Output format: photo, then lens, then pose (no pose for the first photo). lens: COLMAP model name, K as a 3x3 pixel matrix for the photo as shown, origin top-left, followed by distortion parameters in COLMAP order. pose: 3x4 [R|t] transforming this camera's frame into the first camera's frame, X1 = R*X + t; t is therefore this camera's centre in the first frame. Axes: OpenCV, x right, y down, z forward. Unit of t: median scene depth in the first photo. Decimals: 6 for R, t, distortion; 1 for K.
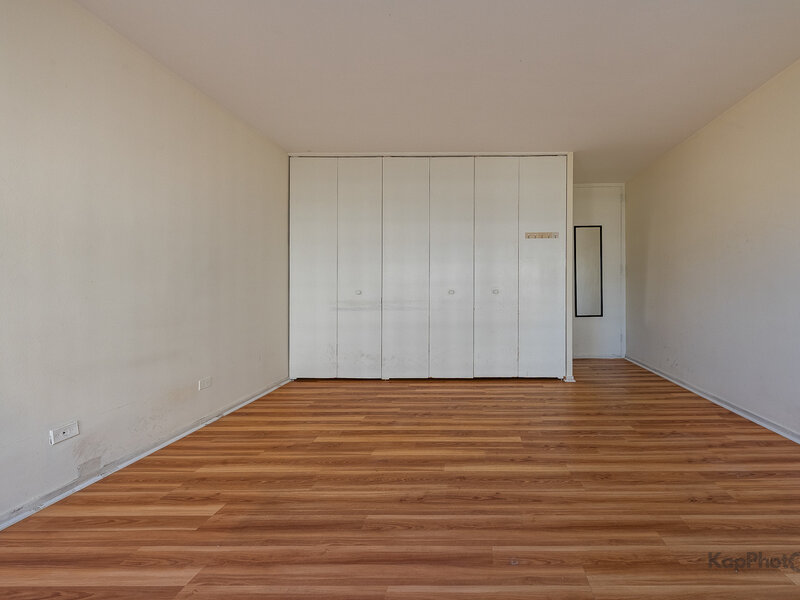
lens RADIAL K [[414.8, 0, 400.0], [0, 414.8, 300.0], [0, 0, 1]] dist [0.011166, -0.002539]
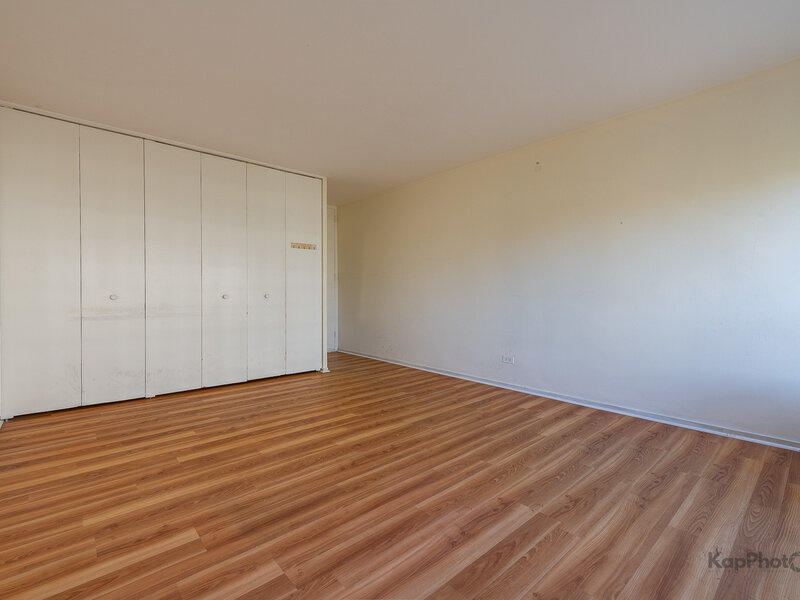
lens RADIAL K [[414.8, 0, 400.0], [0, 414.8, 300.0], [0, 0, 1]] dist [0.011166, -0.002539]
pose [[0.715140, -0.010096, 0.698909, -0.478615], [0.019810, 0.999787, -0.005827, 0.005563], [-0.698701, 0.018012, 0.715187, 0.017525]]
